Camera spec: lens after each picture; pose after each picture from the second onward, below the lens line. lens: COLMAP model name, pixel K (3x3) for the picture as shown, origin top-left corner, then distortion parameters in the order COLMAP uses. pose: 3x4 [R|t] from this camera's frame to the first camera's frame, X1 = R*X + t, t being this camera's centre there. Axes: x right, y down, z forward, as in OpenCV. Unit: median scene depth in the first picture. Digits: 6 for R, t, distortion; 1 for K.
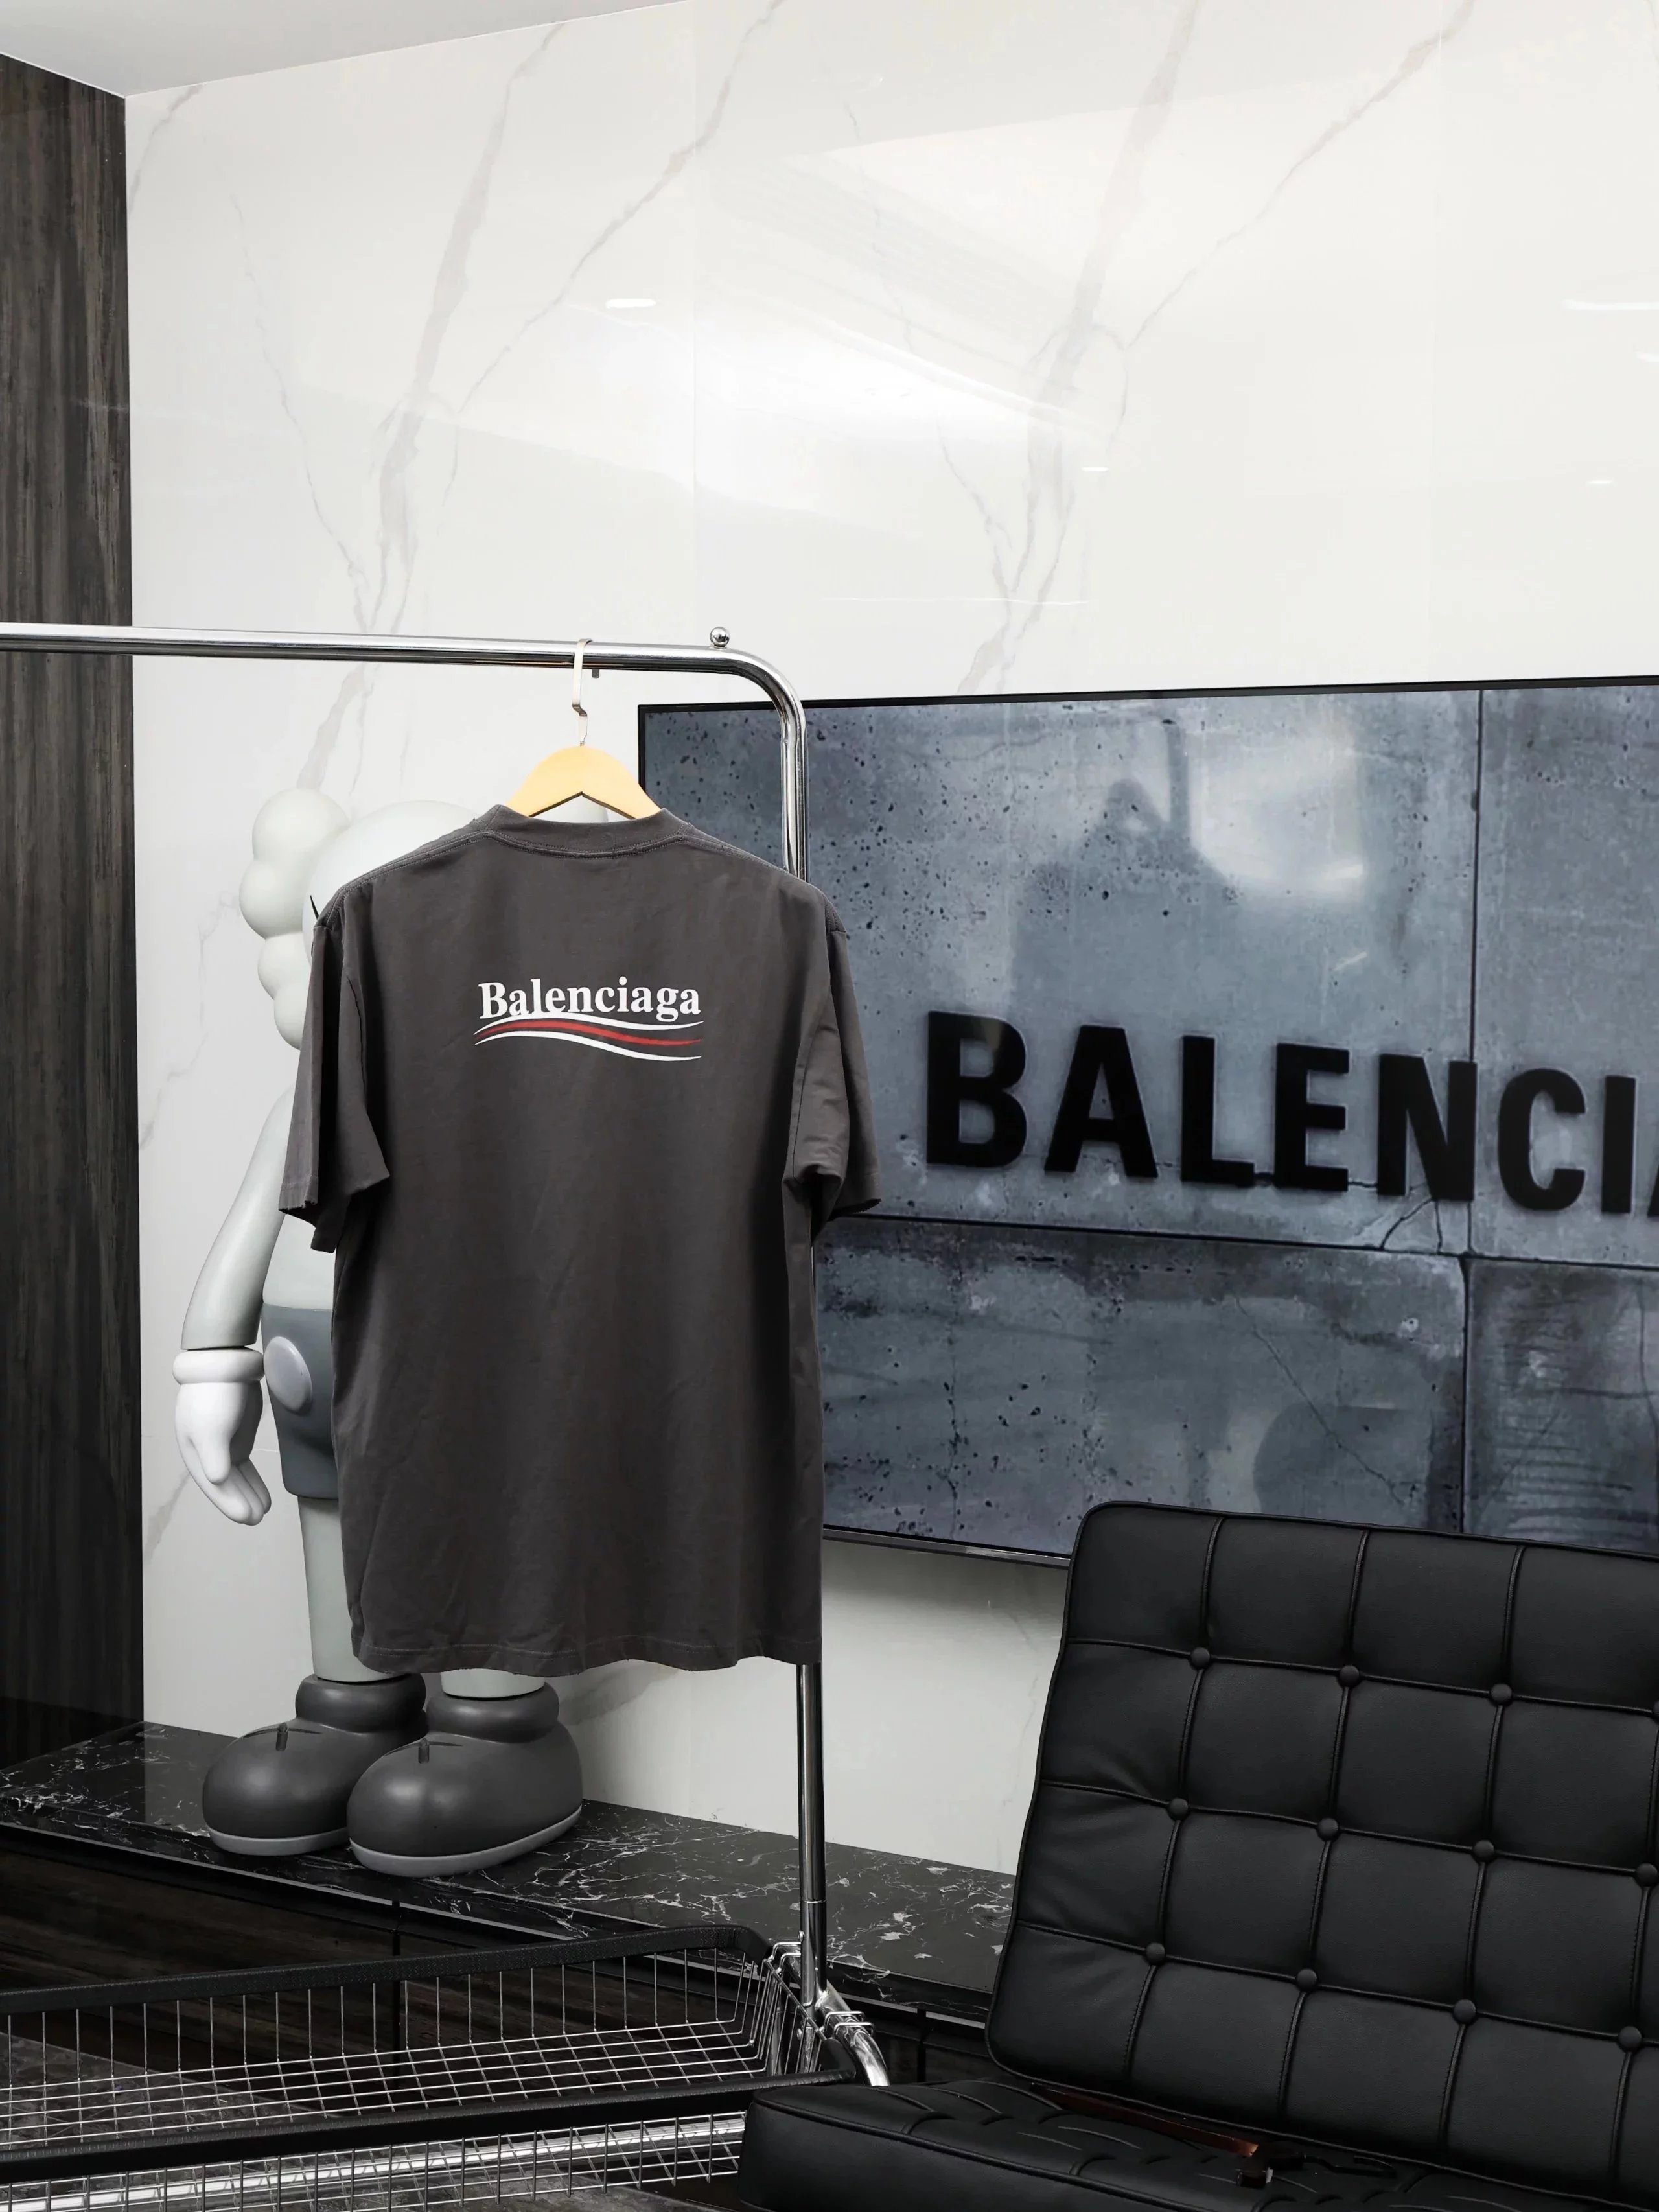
lens RADIAL K [[3105.5, 0, 829.5], [0, 3105.5, 1106.0], [0, 0, 1]] dist [-0.072454, 0.077587]
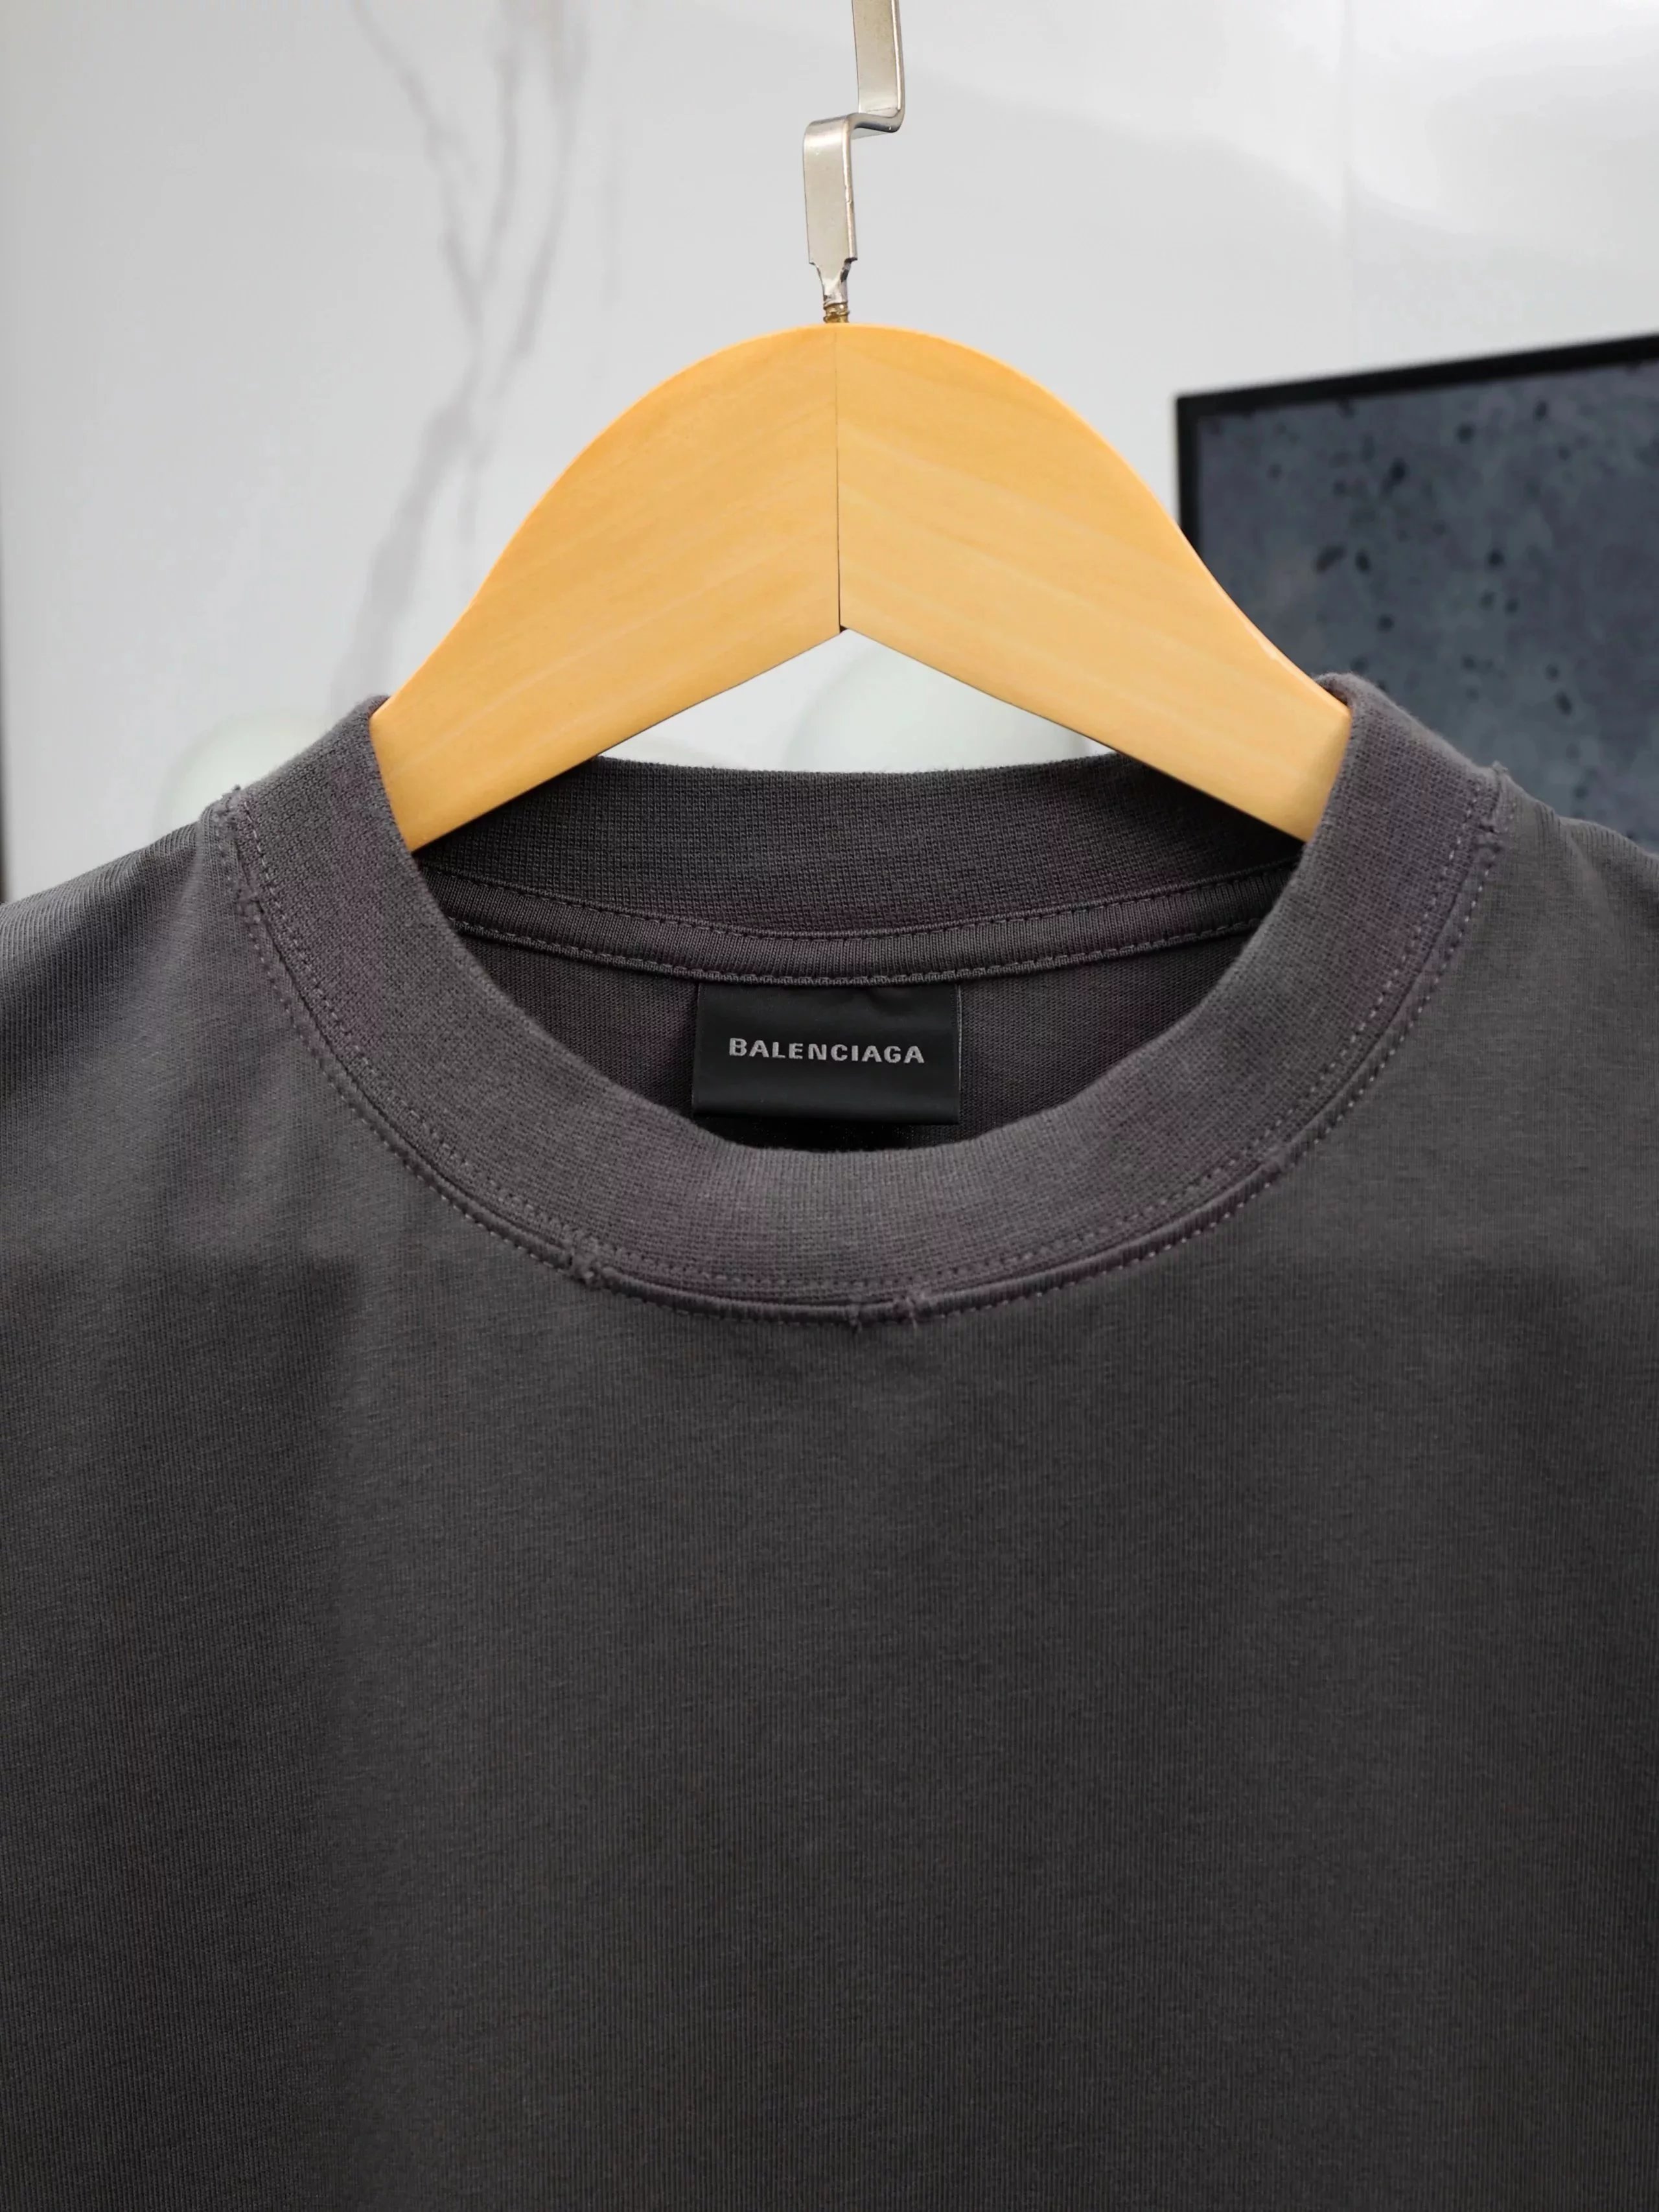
lens RADIAL K [[3106.5, 0, 757.1], [0, 3106.5, 1104.5], [0, 0, 1]] dist [-0.025980, 0.086545]
pose [[0.976950, -0.012980, -0.213072, -0.037563], [0.016322, 0.999770, 0.013933, -0.063561], [0.212842, -0.017089, 0.976937, 0.693301]]
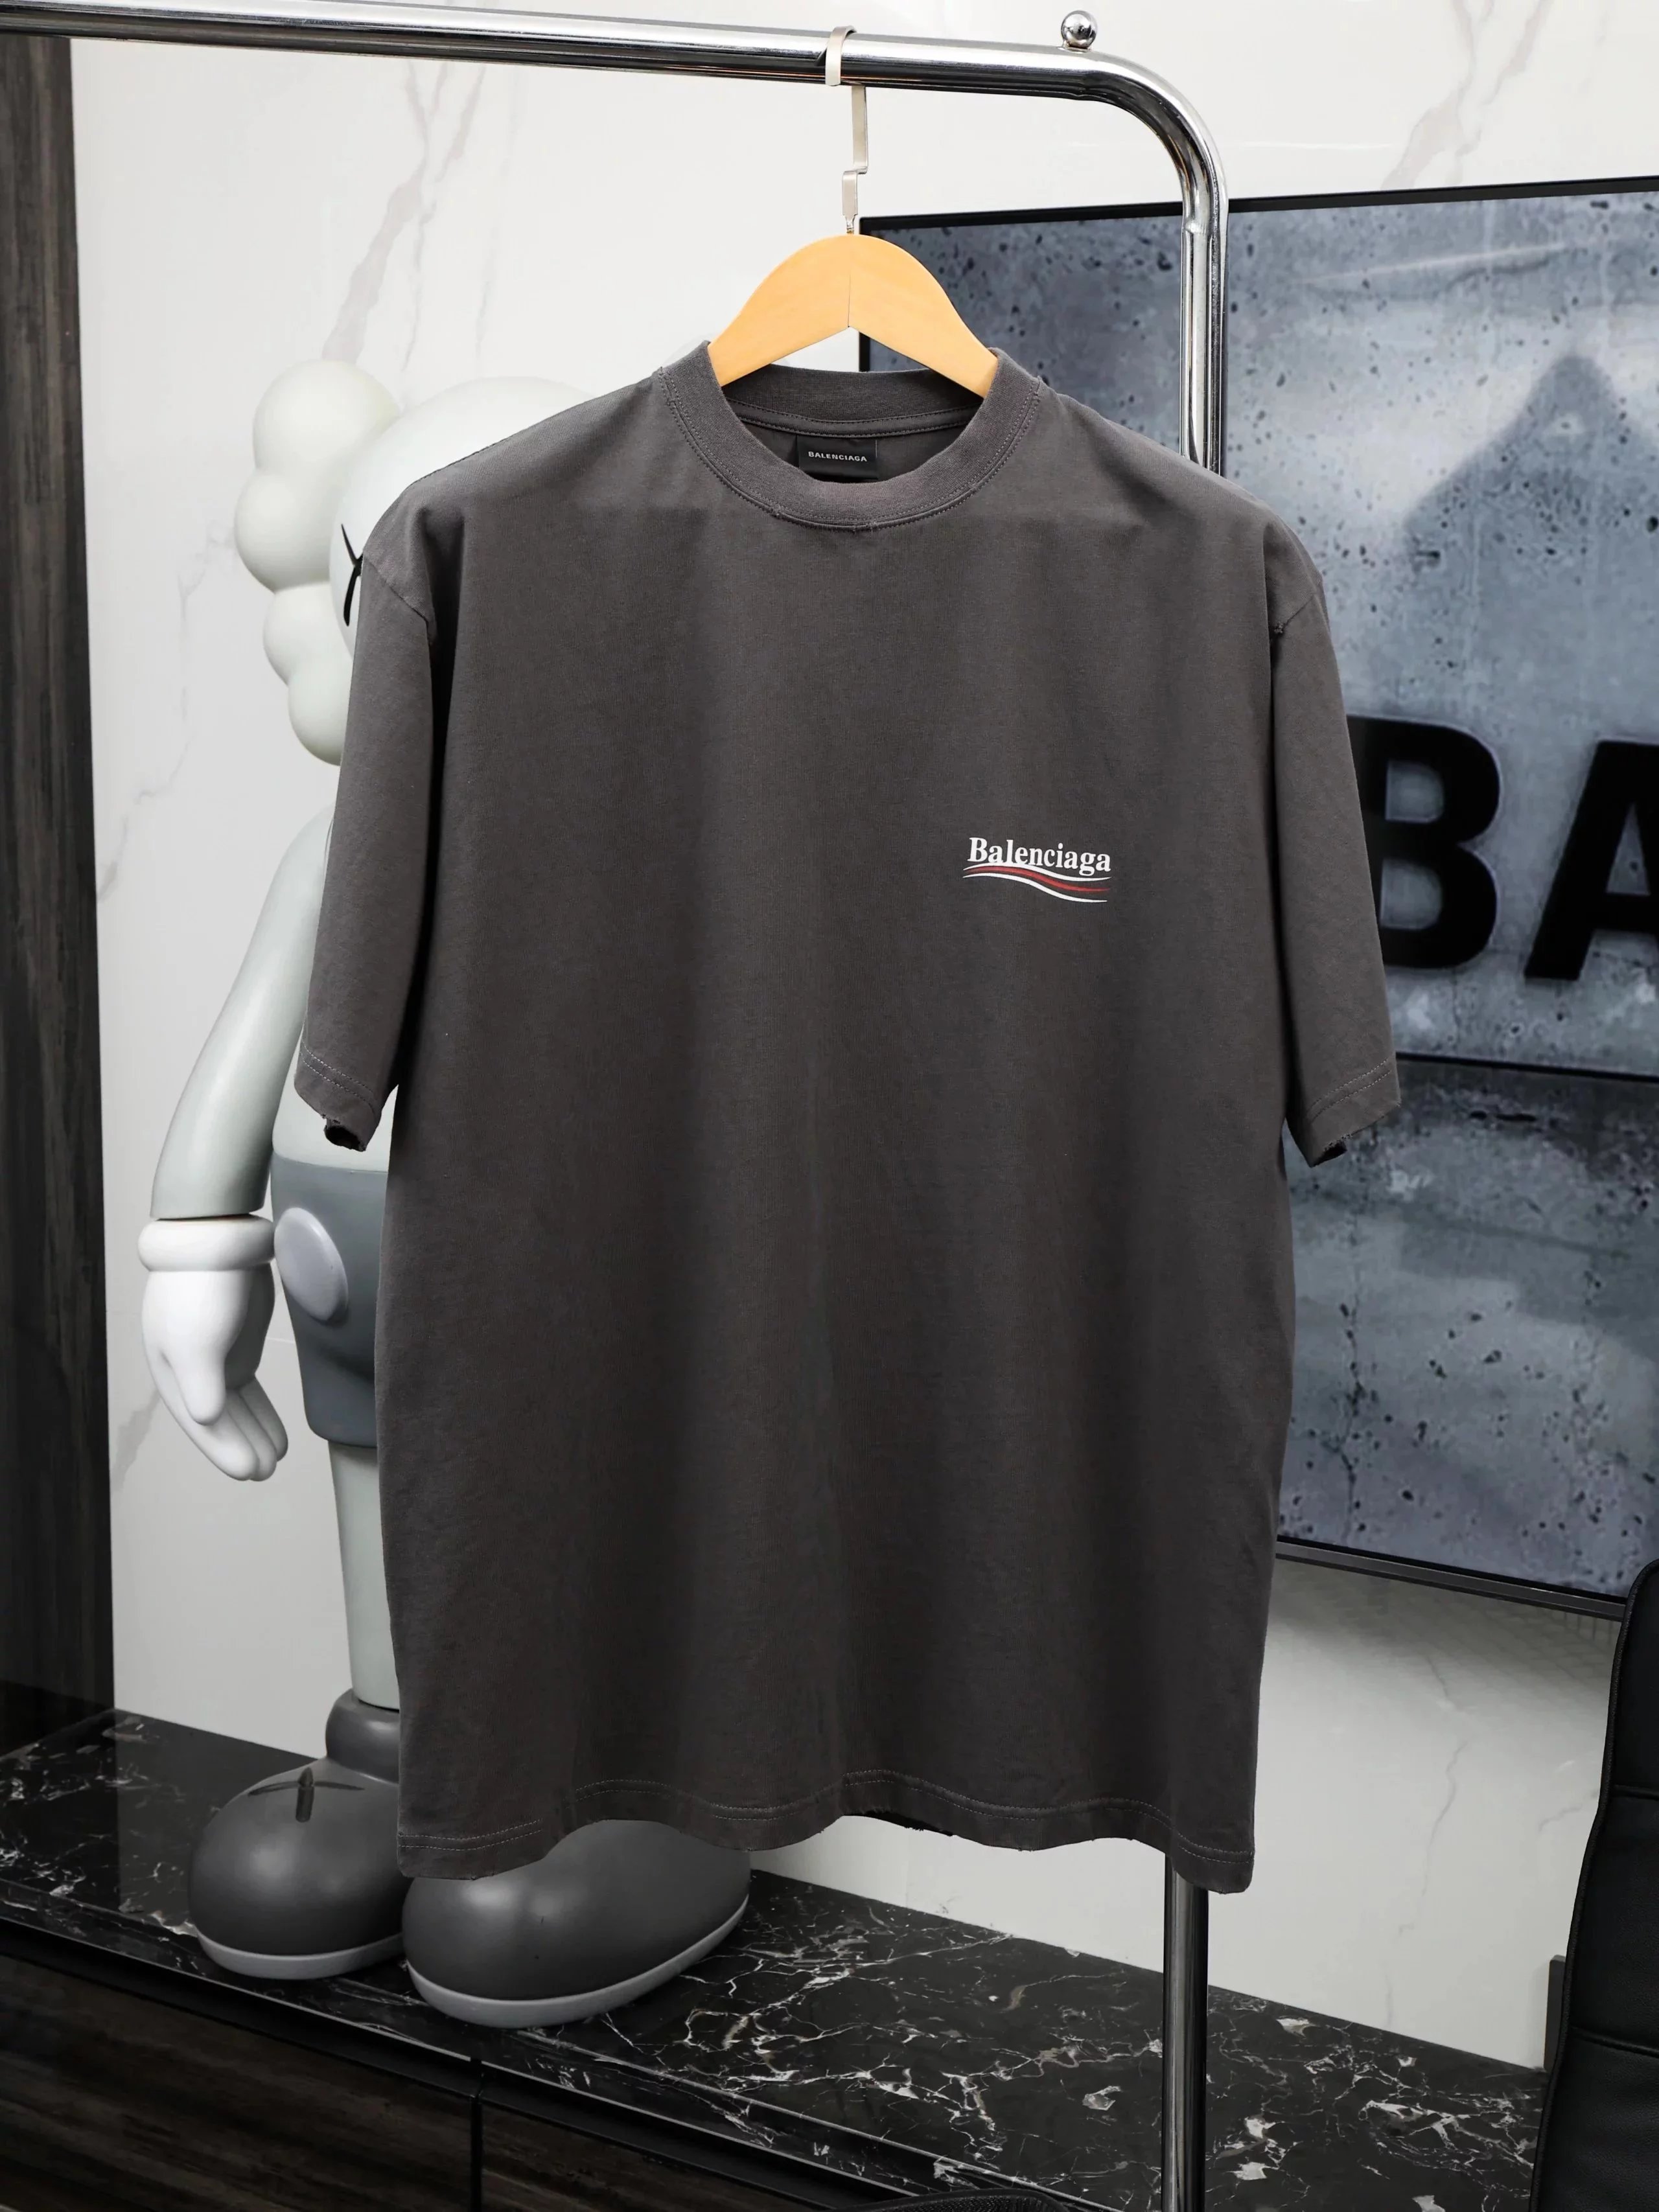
lens RADIAL K [[3106.5, 0, 757.1], [0, 3106.5, 1104.5], [0, 0, 1]] dist [-0.025980, 0.086545]
pose [[0.999275, 0.011387, -0.036332, -0.058446], [-0.007575, 0.994613, 0.103377, -0.015832], [0.037313, -0.103027, 0.993978, 0.362517]]
